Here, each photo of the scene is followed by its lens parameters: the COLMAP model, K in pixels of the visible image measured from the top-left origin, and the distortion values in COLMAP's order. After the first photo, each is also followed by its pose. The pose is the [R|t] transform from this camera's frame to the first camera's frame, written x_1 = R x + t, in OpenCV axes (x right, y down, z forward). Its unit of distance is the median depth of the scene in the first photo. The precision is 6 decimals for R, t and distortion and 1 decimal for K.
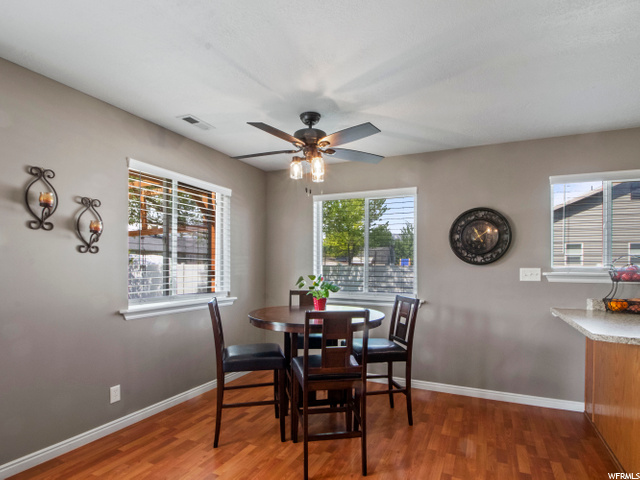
lens RADIAL K [[343.6, 0, 315.7], [0, 343.6, 256.9], [0, 0, 1]] dist [0.000916, -0.006251]
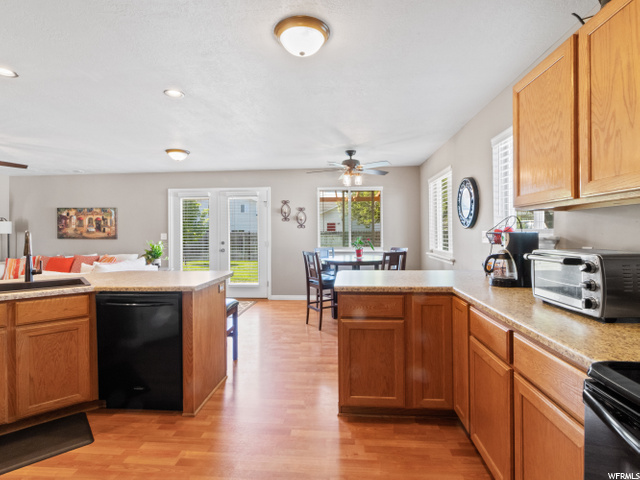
lens RADIAL K [[343.6, 0, 319.0], [0, 343.6, 240.0], [0, 0, 1]] dist [0.000916, -0.006251]
pose [[0.371276, -0.002497, -0.928519, 1.666129], [0.034996, 0.999324, 0.011306, 0.049947], [0.927863, -0.036692, 0.371112, 0.104904]]
